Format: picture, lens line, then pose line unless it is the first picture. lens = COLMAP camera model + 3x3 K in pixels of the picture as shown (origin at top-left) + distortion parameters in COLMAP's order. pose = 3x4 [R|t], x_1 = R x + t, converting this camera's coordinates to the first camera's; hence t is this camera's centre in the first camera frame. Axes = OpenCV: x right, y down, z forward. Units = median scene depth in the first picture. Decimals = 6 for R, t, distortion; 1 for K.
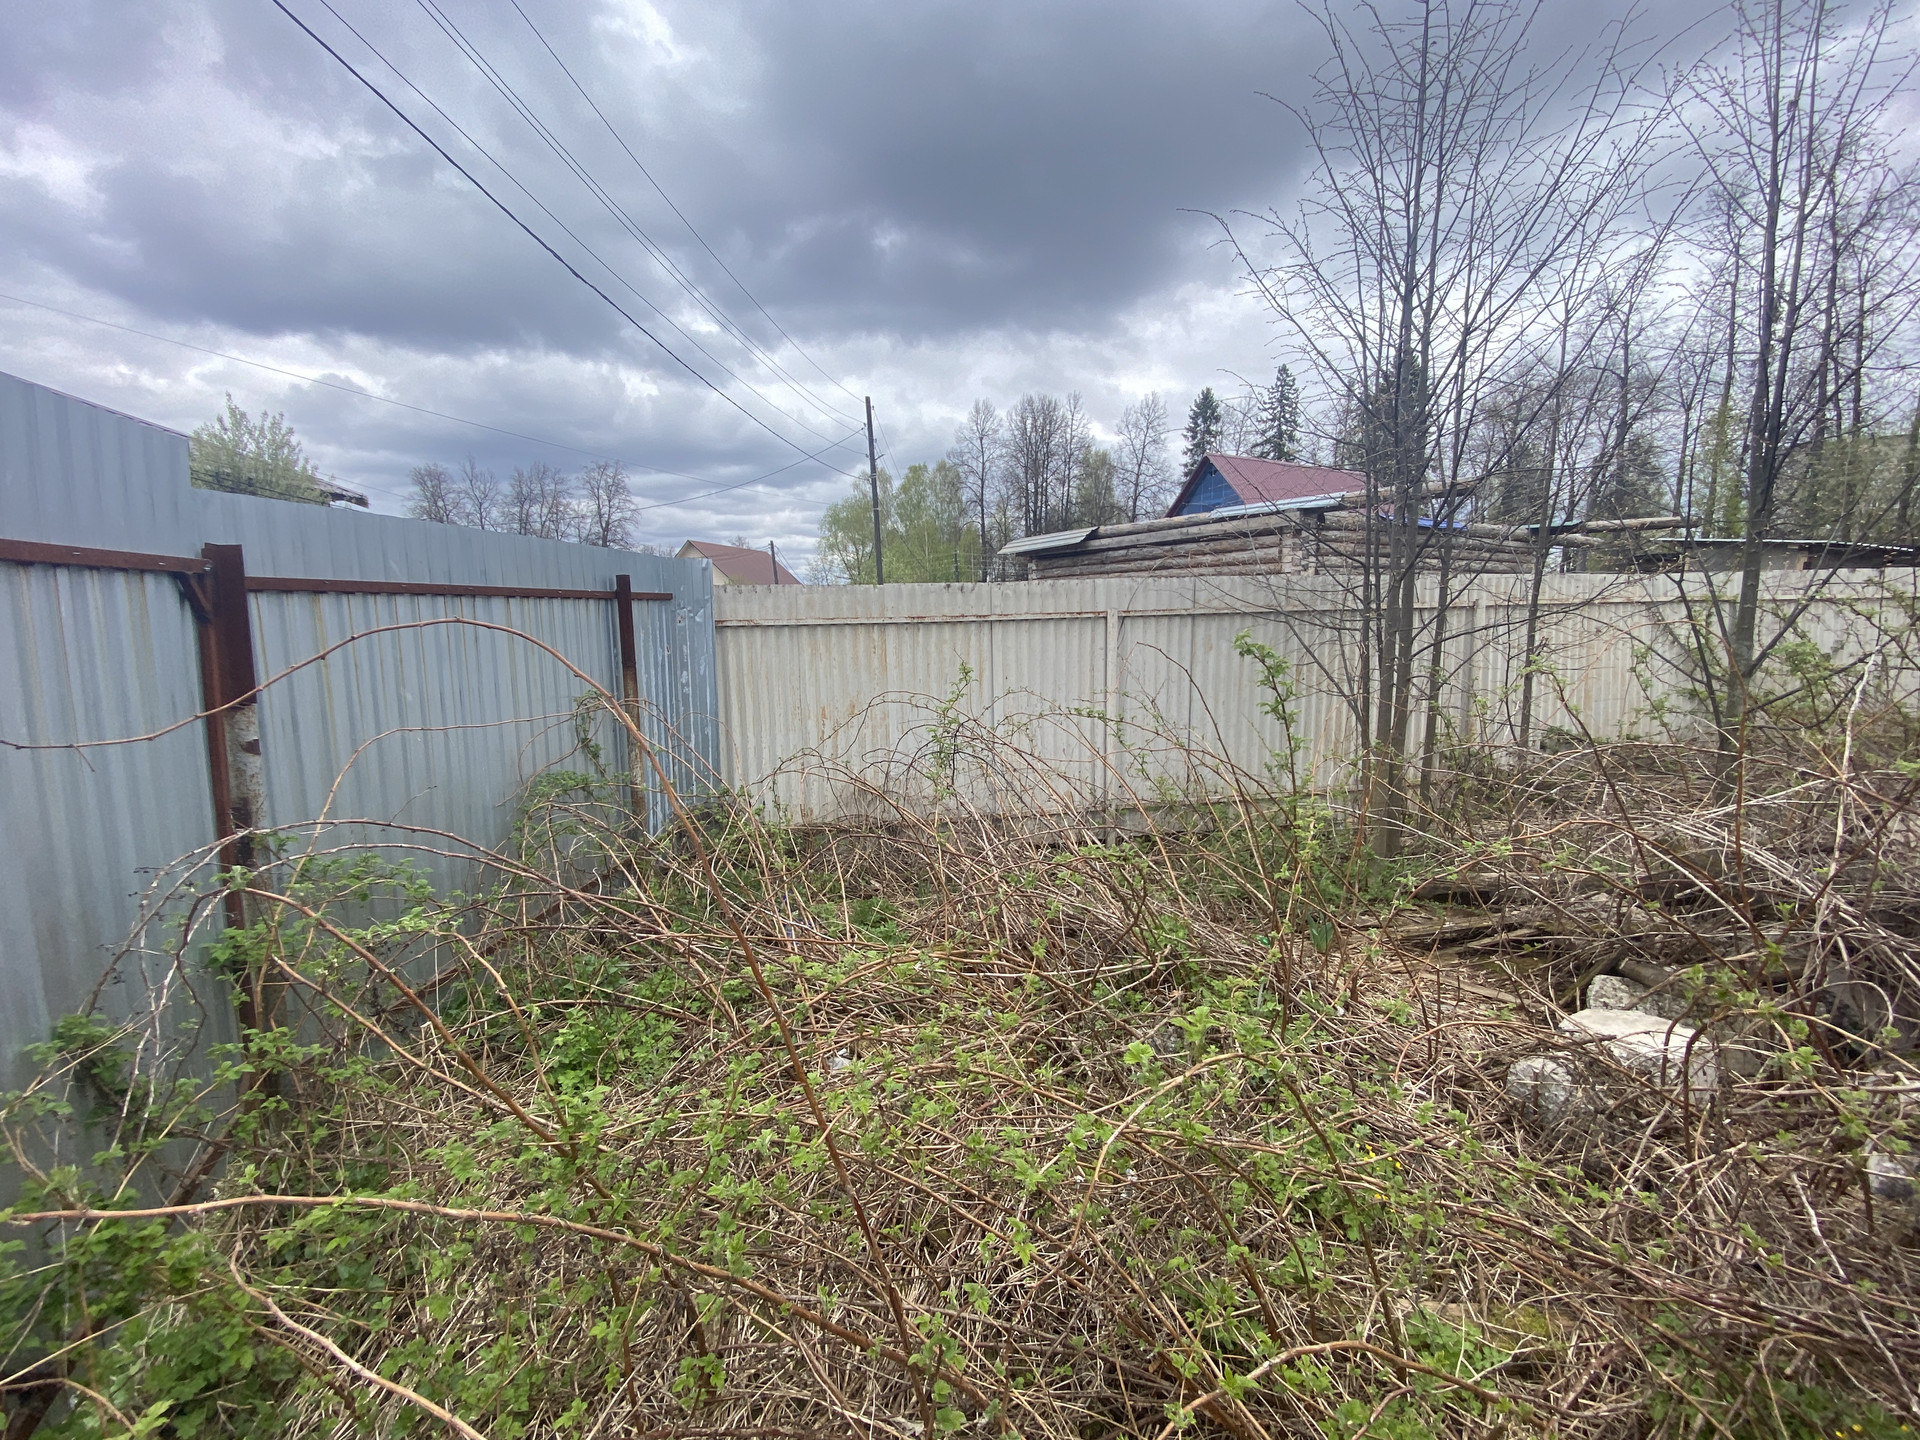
lens RADIAL K [[781.3, 0, 960.0], [0, 781.3, 720.0], [0, 0, 1]] dist [0.000350, -0.010041]
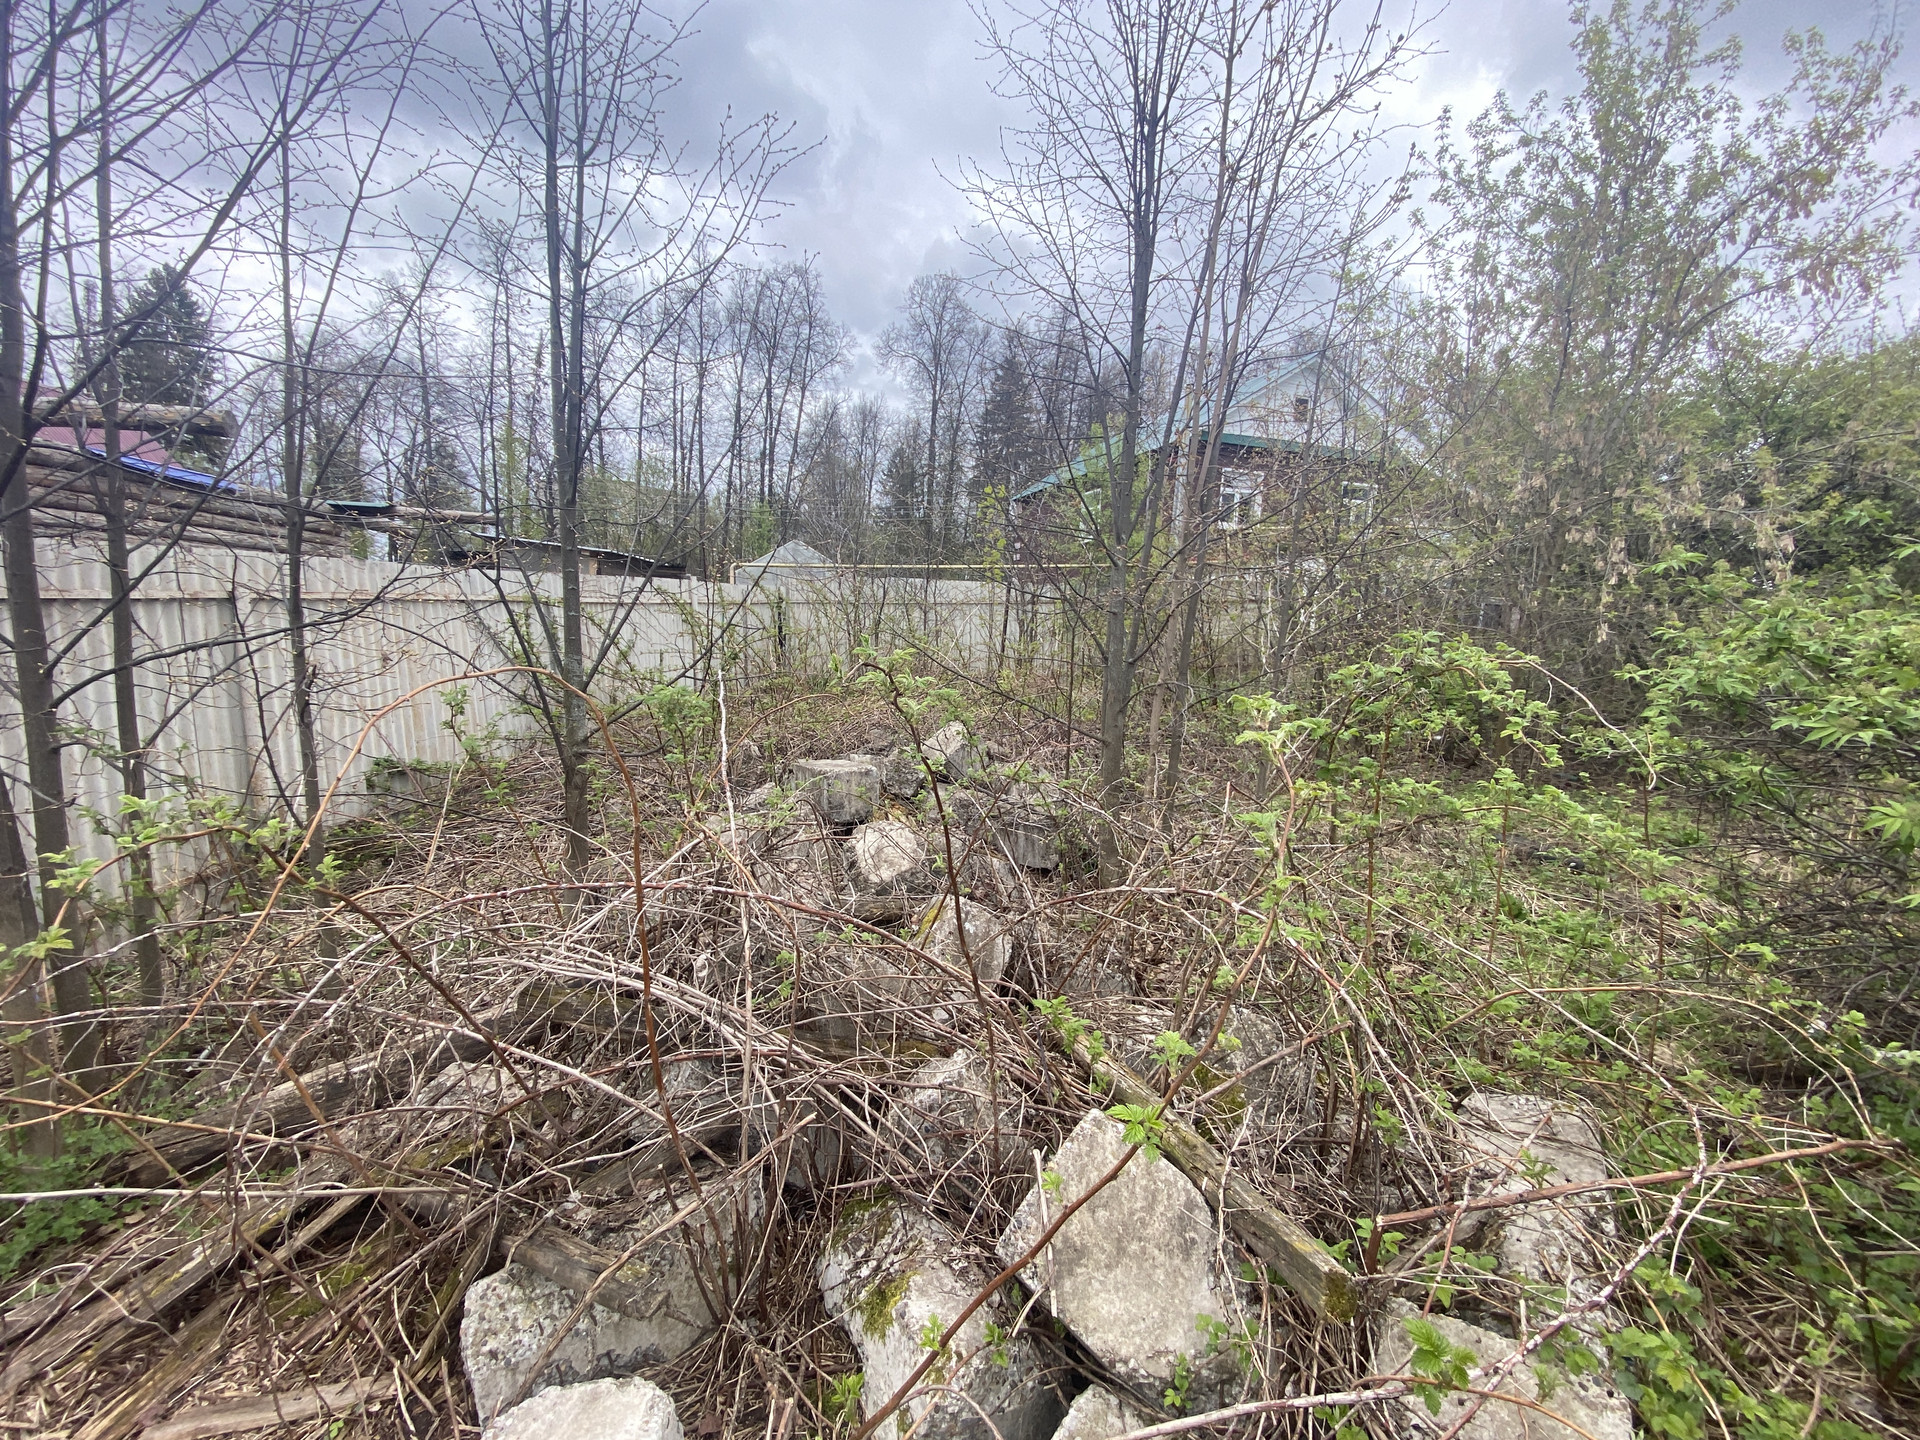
lens RADIAL K [[781.3, 0, 960.0], [0, 781.3, 720.0], [0, 0, 1]] dist [0.000350, -0.010041]
pose [[0.291288, -0.098947, 0.951505, 0.230431], [0.087006, 0.993254, 0.076653, -0.043925], [-0.952671, 0.060458, 0.297932, 0.252675]]
